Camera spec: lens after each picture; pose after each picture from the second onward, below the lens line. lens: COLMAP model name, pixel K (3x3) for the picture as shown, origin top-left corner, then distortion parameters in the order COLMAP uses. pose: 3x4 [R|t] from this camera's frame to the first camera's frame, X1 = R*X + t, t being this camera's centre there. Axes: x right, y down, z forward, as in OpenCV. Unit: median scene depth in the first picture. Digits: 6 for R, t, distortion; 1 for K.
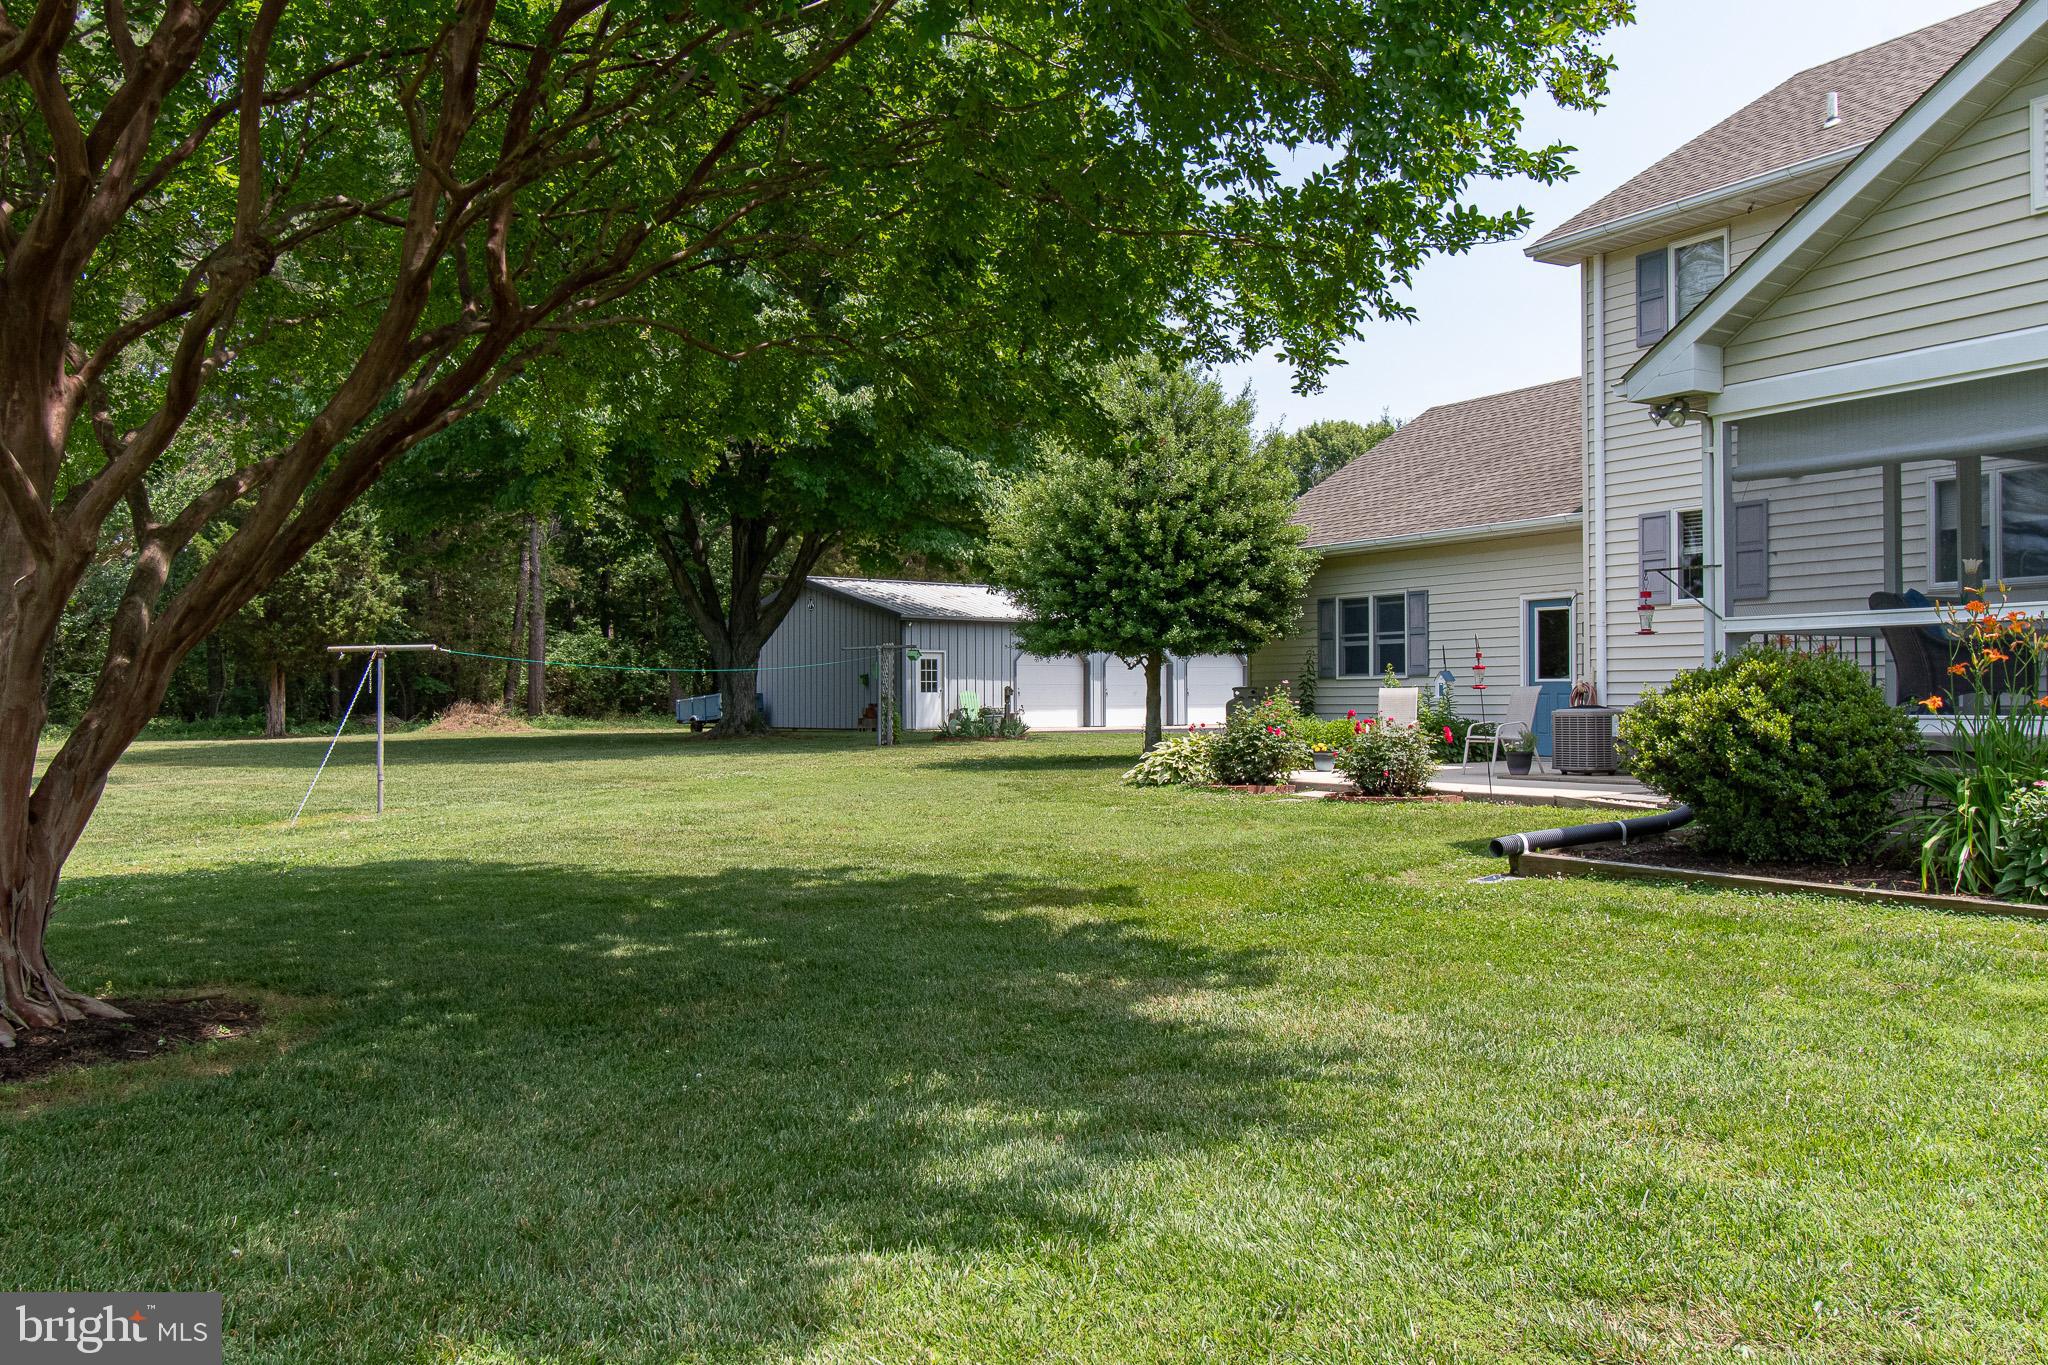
lens RADIAL K [[1722.6, 0, 1024.0], [0, 1722.6, 682.5], [0, 0, 1]] dist [-0.000175, 0.001329]
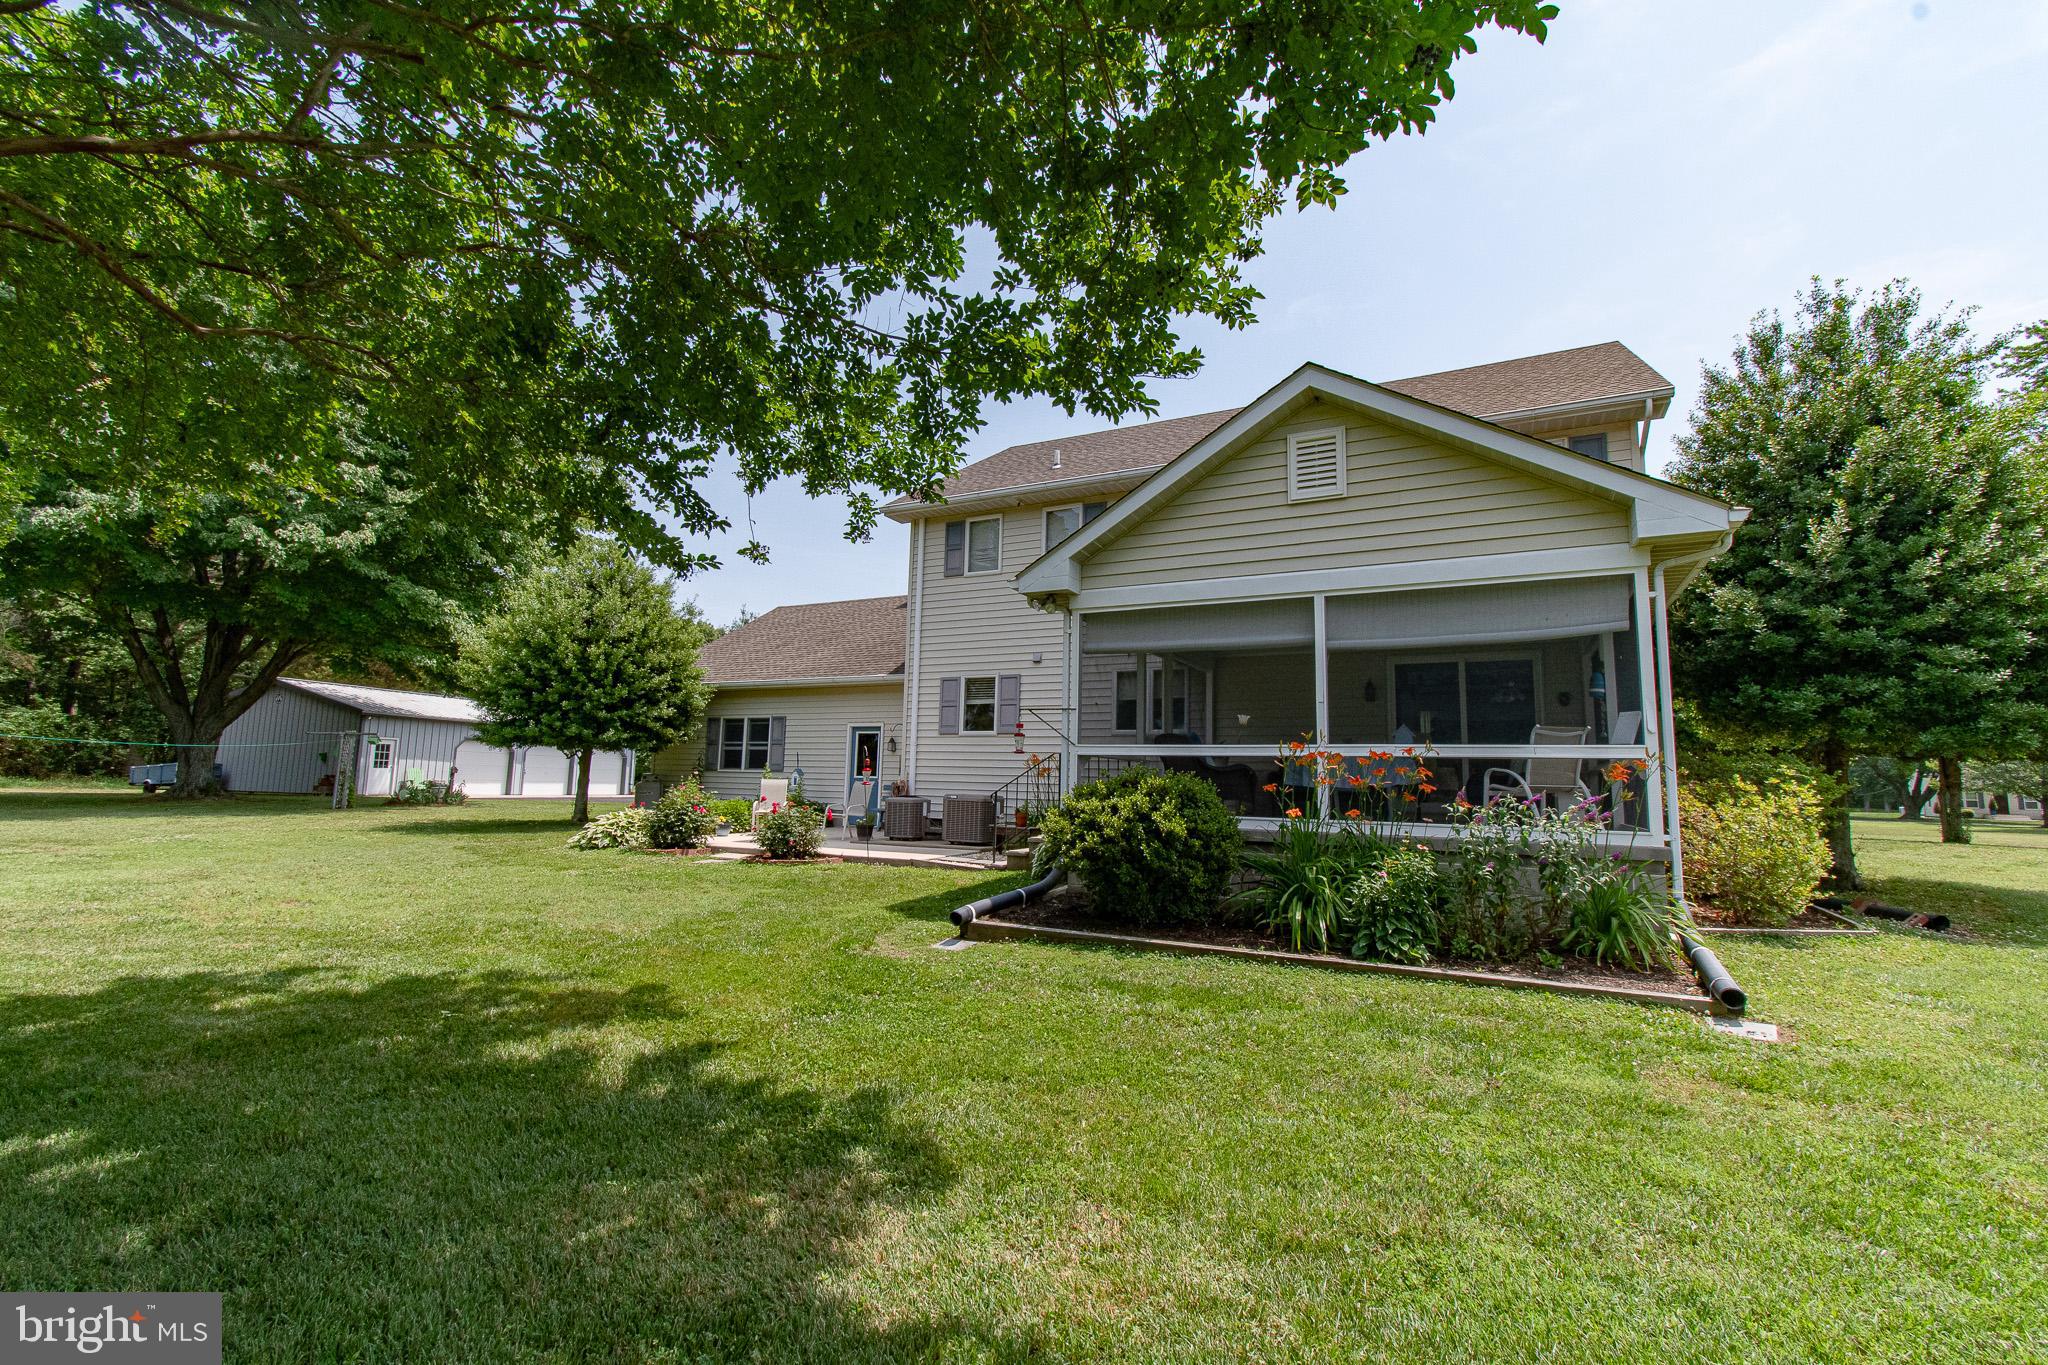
lens RADIAL K [[899.5, 0, 1025.3], [0, 899.5, 678.0], [0, 0, 1]] dist [0.000832, -0.001162]
pose [[0.839571, 0.089418, 0.535841, -0.024902], [-0.033527, 0.993009, -0.113176, -0.002833], [-0.542215, 0.077054, 0.836699, 0.194520]]
